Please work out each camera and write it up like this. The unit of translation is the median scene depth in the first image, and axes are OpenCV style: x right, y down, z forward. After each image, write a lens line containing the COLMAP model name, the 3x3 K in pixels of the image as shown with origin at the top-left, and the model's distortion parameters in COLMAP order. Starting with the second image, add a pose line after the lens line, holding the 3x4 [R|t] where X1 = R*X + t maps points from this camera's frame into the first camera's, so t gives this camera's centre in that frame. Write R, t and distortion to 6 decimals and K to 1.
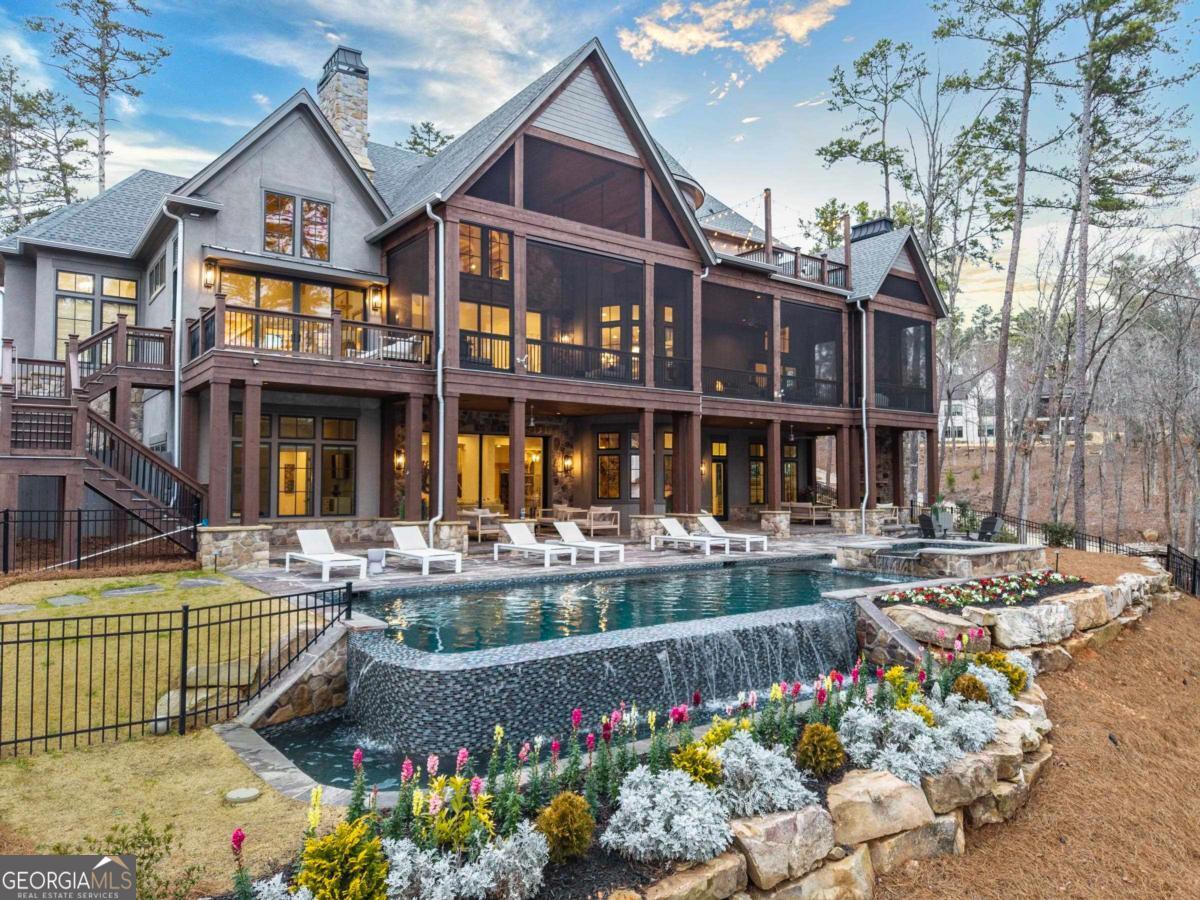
lens RADIAL K [[818.8, 0, 600.0], [0, 818.8, 450.0], [0, 0, 1]] dist [0.043153, -0.053230]
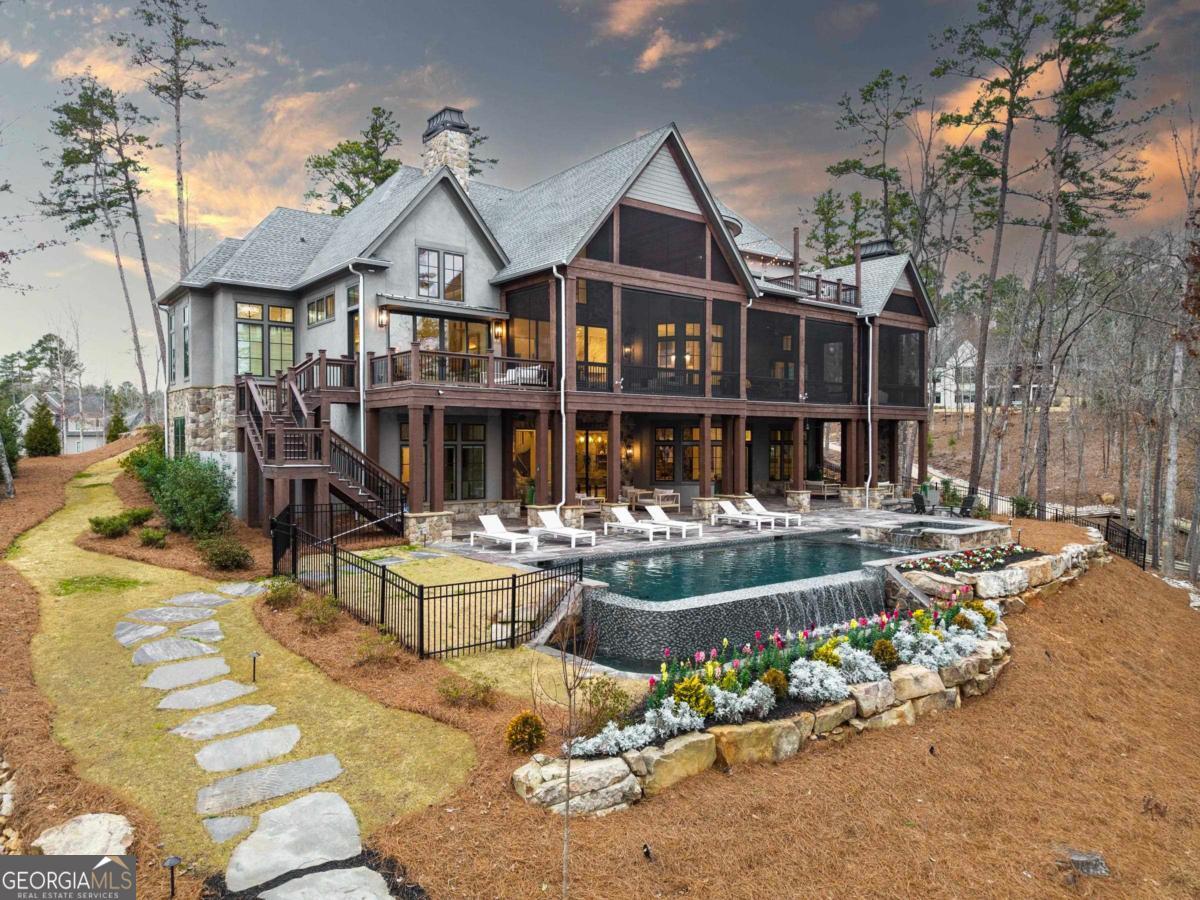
lens RADIAL K [[816.6, 0, 600.0], [0, 816.6, 450.0], [0, 0, 1]] dist [0.058656, -0.075418]
pose [[0.999650, 0.000812, 0.026438, -0.153770], [-0.002264, 0.998487, 0.054937, -0.069922], [-0.026353, -0.054977, 0.998140, -0.293179]]
